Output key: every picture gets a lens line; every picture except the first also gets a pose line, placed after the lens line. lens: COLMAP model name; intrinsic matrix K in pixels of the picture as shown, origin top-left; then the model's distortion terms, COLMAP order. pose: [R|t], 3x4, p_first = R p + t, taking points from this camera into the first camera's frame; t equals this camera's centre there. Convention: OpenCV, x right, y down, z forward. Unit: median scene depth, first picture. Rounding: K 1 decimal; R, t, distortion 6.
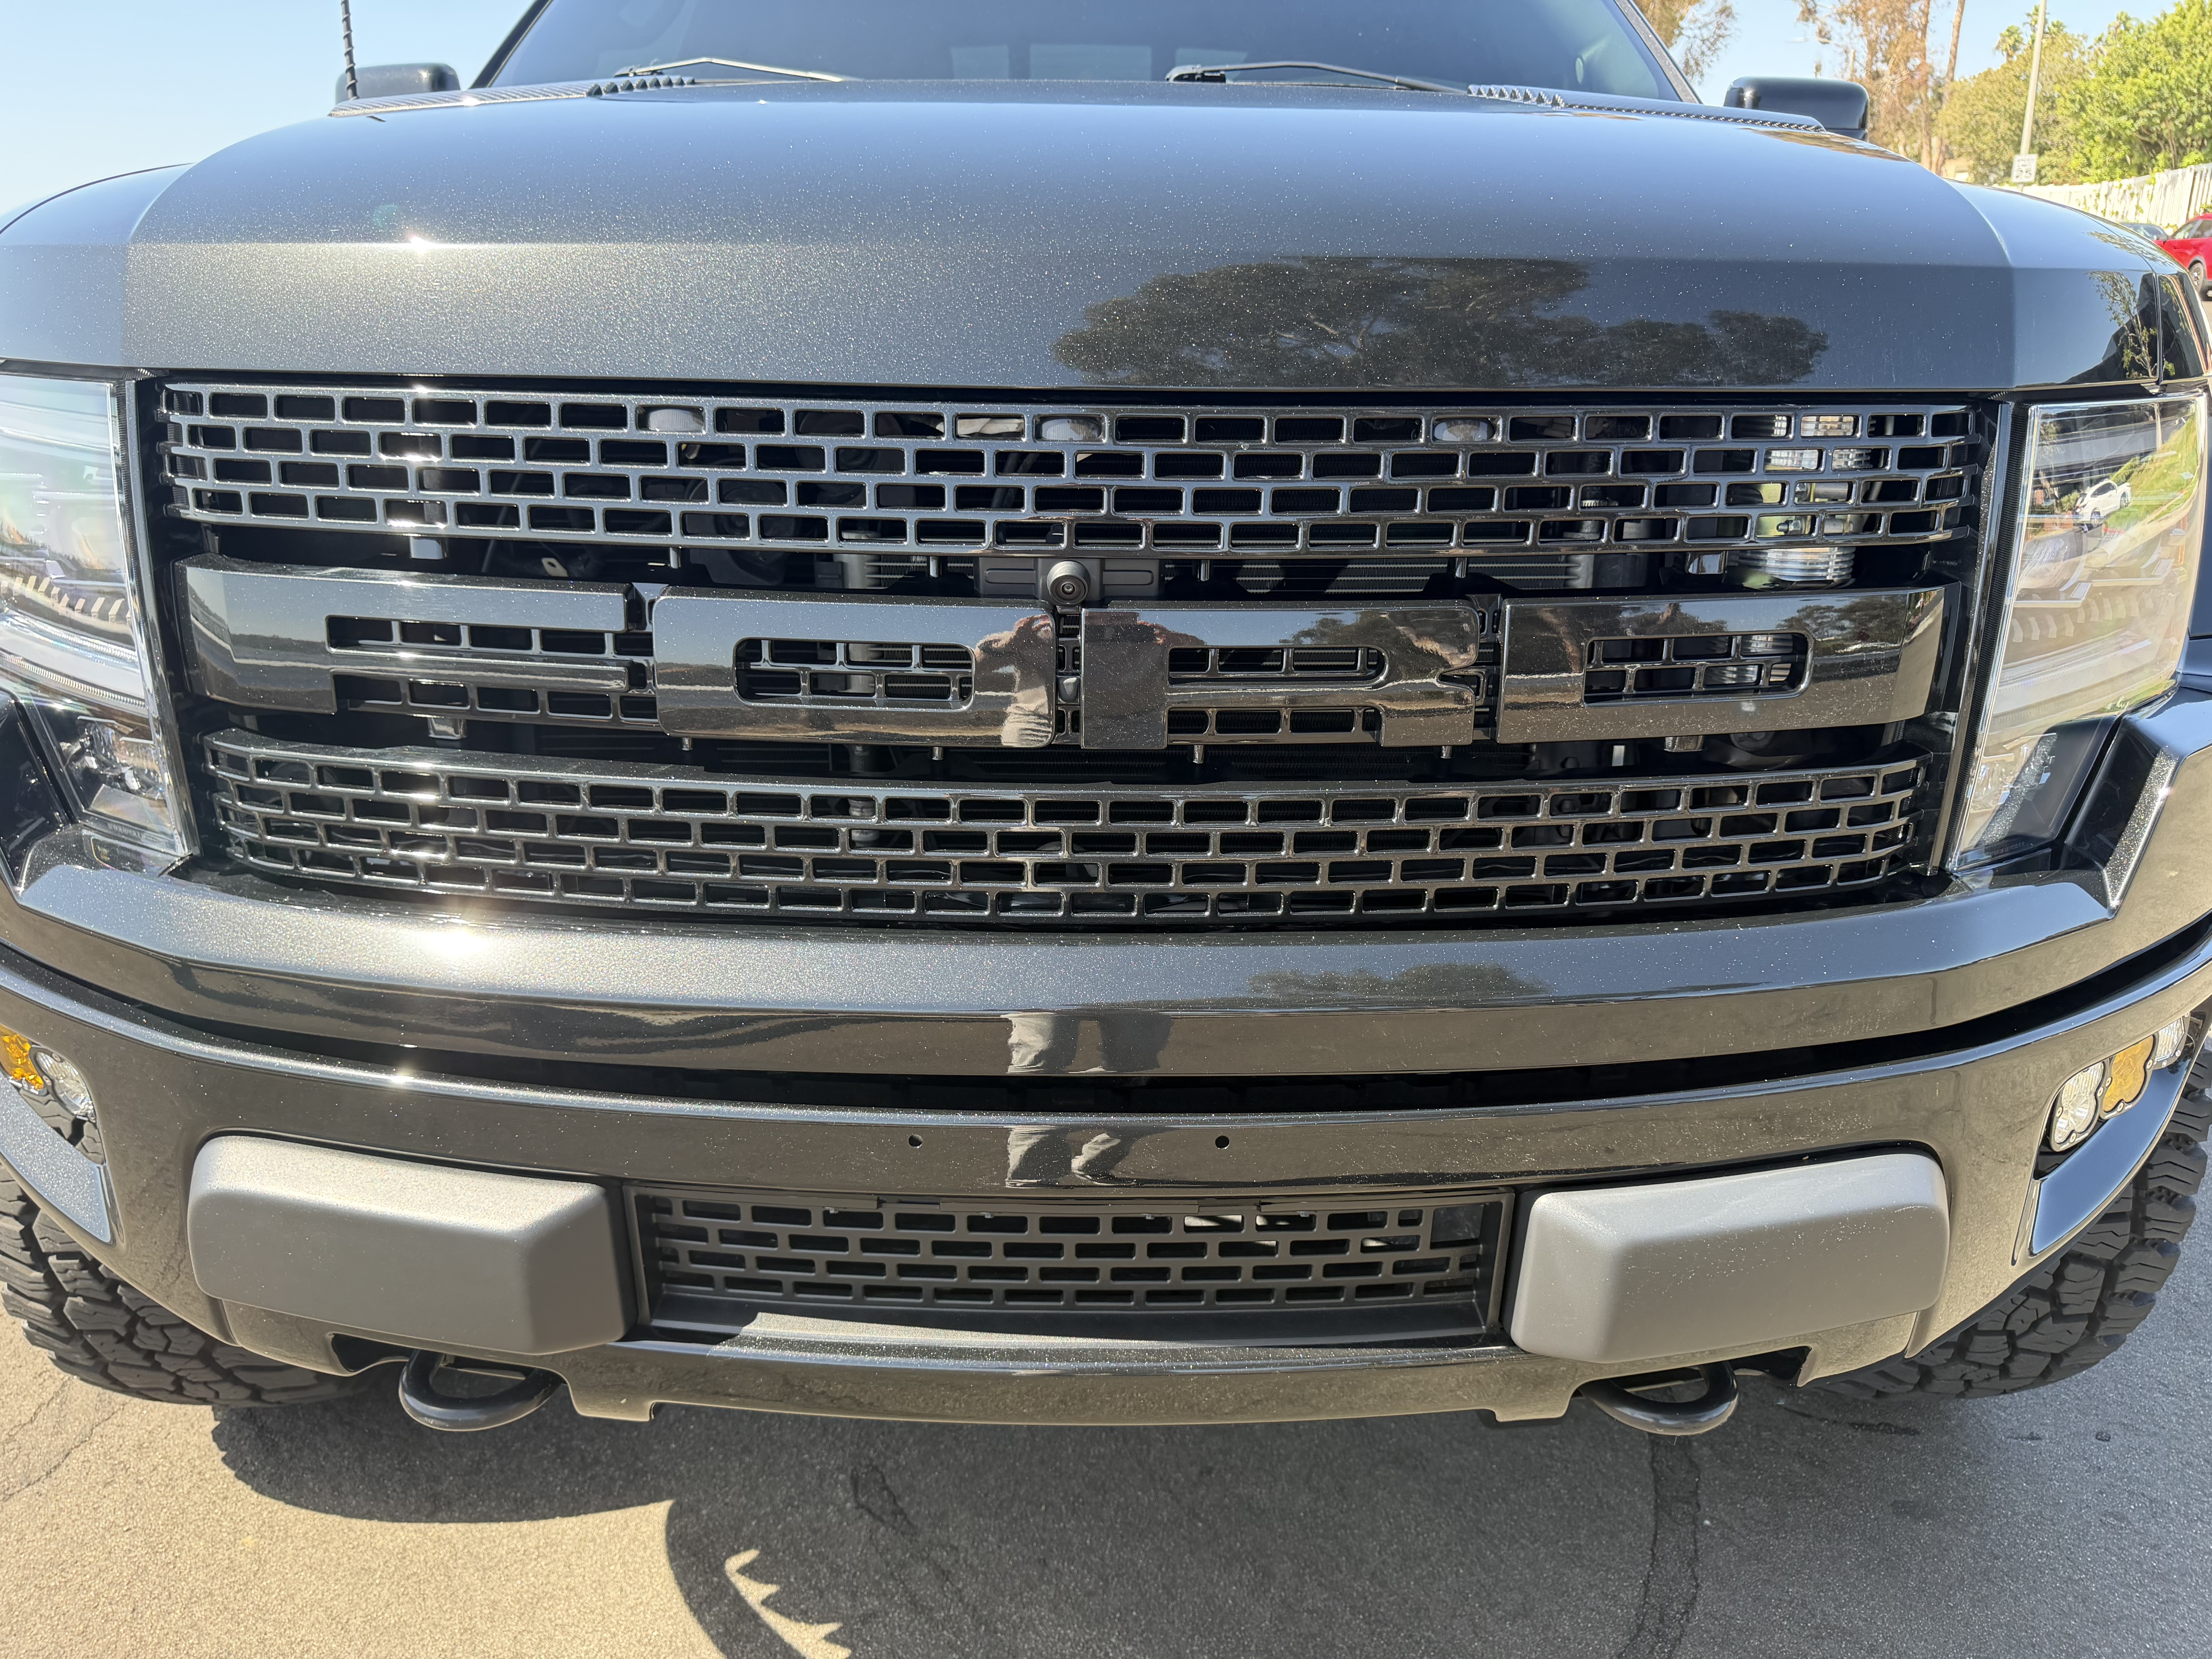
lens RADIAL K [[1514.9, 0, 1106.0], [0, 1514.9, 829.5], [0, 0, 1]] dist [0.041947, -0.045707]
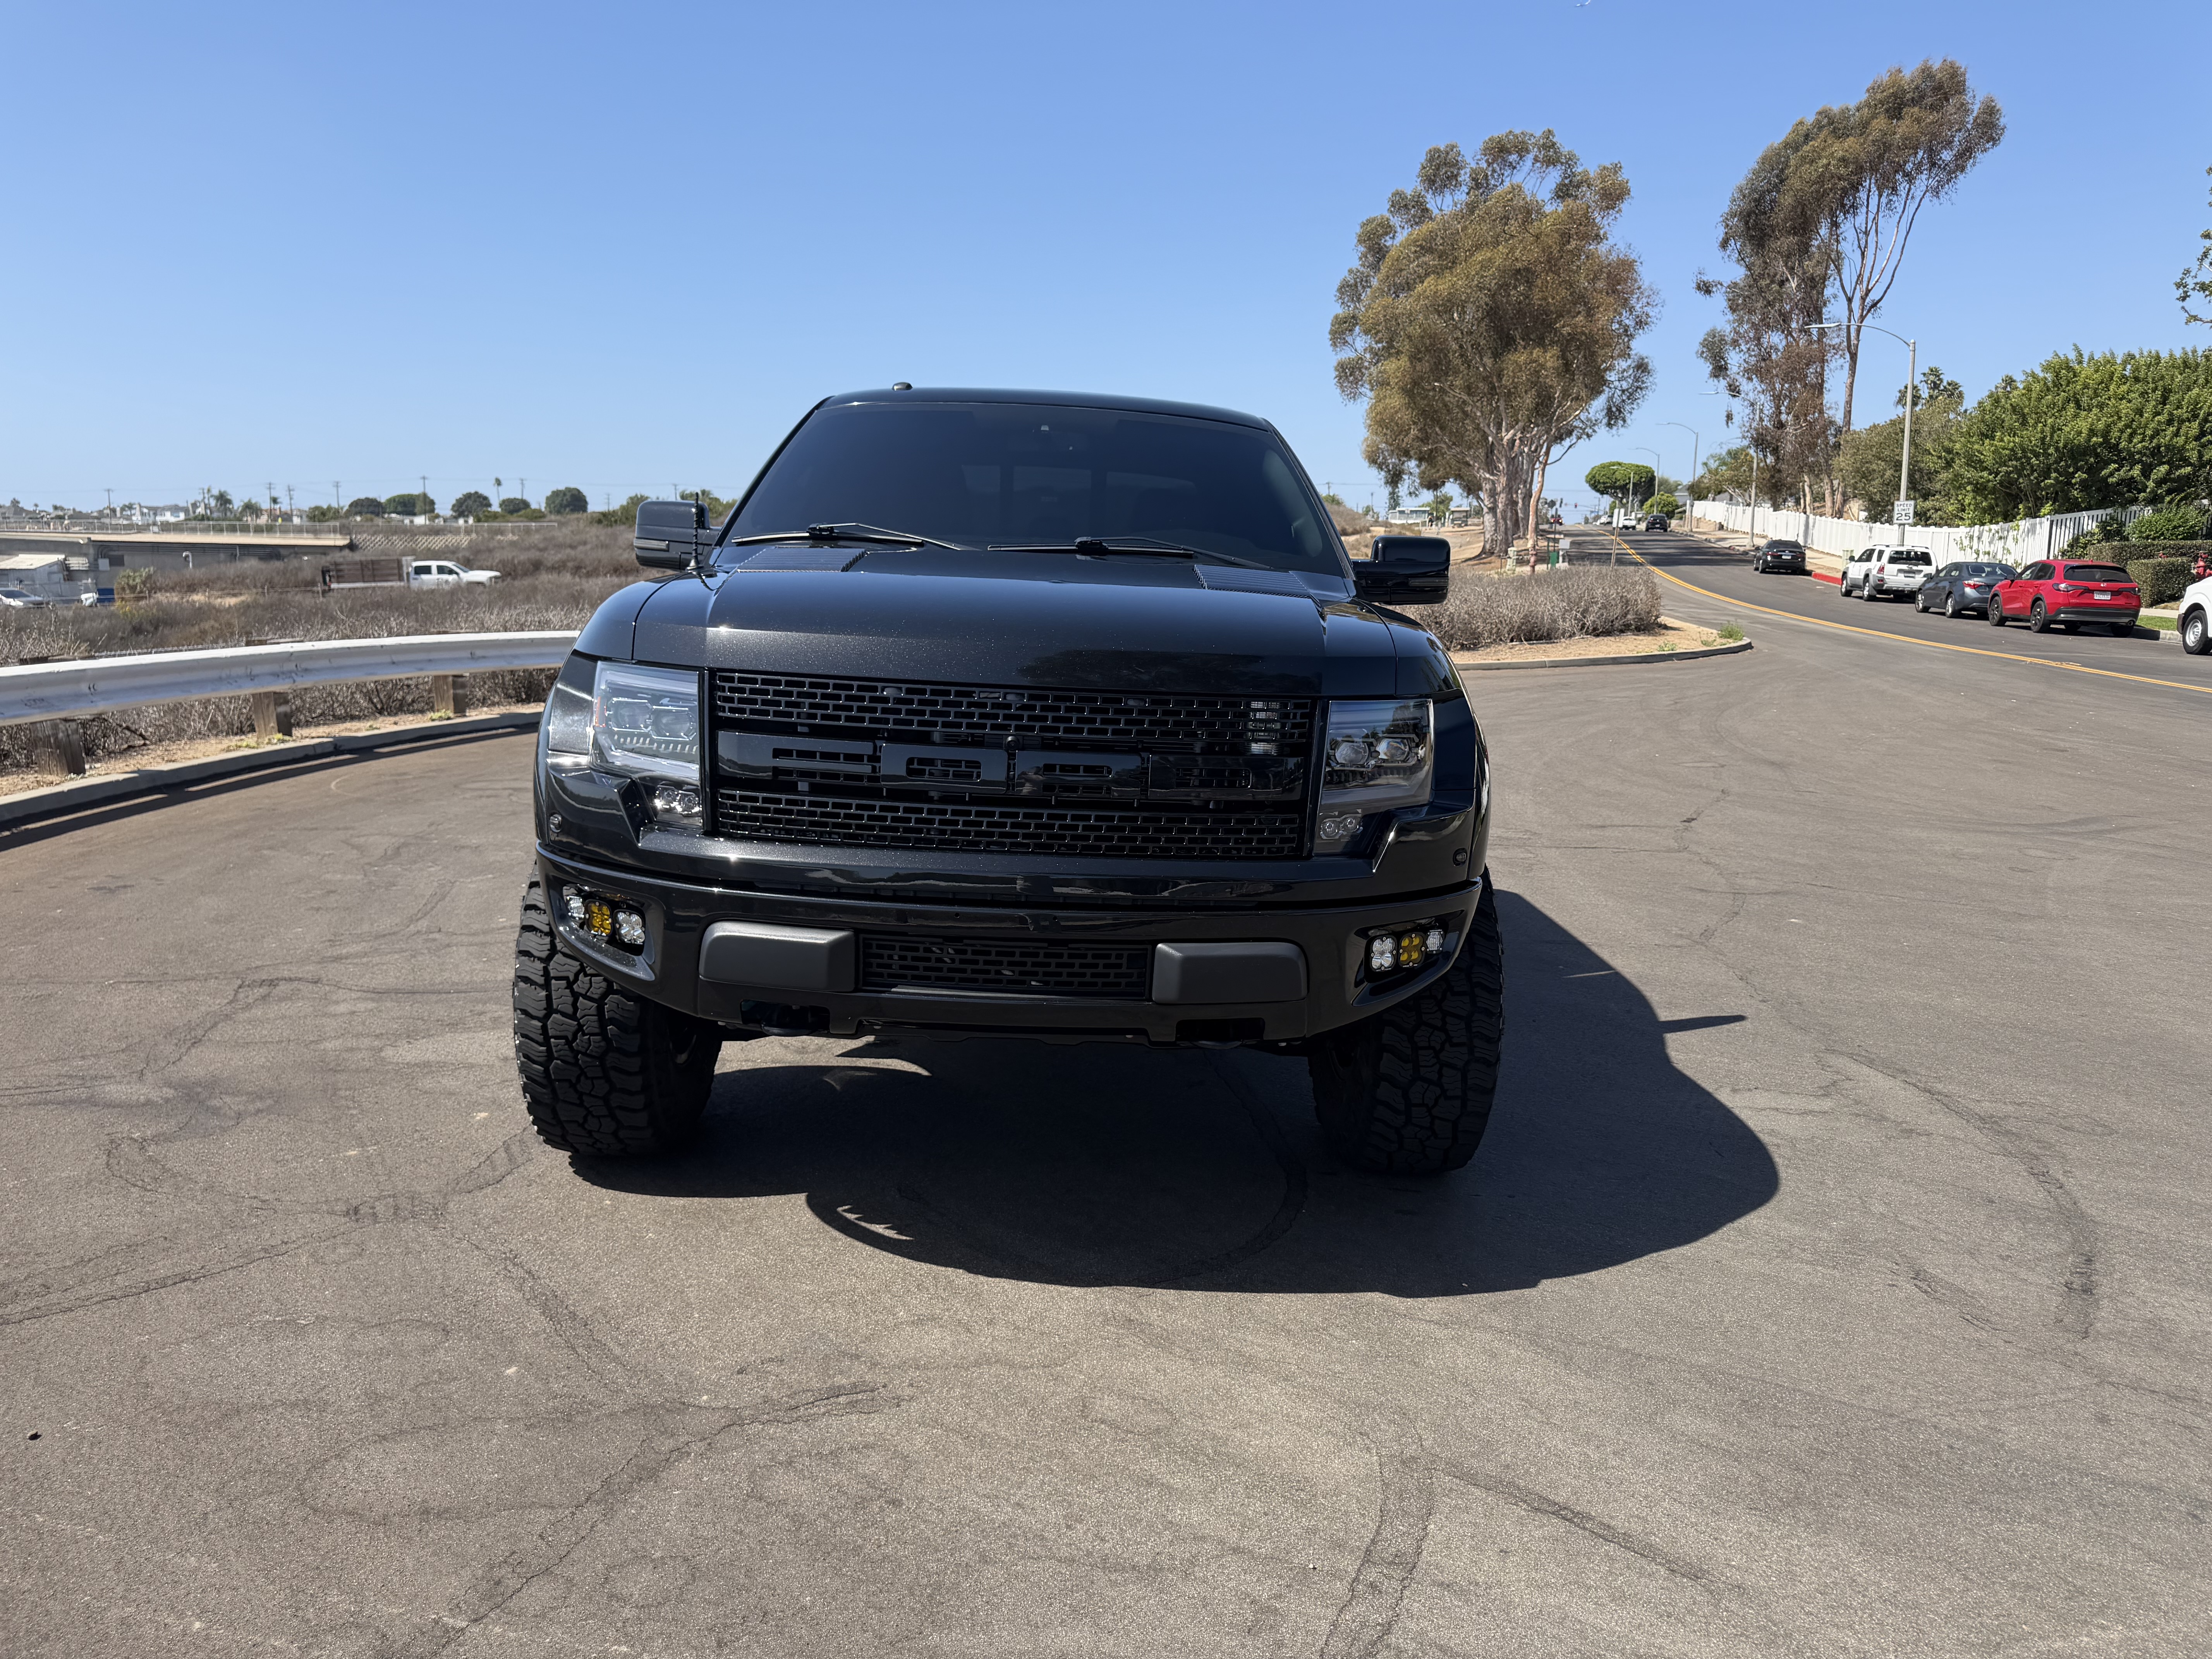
lens RADIAL K [[1609.3, 0, 1106.0], [0, 1609.3, 829.5], [0, 0, 1]] dist [0.015077, -0.004775]
pose [[0.999363, 0.030224, 0.018995, 0.111465], [-0.026188, 0.982339, -0.185267, 0.628698], [-0.024259, 0.184652, 0.982505, -2.266460]]
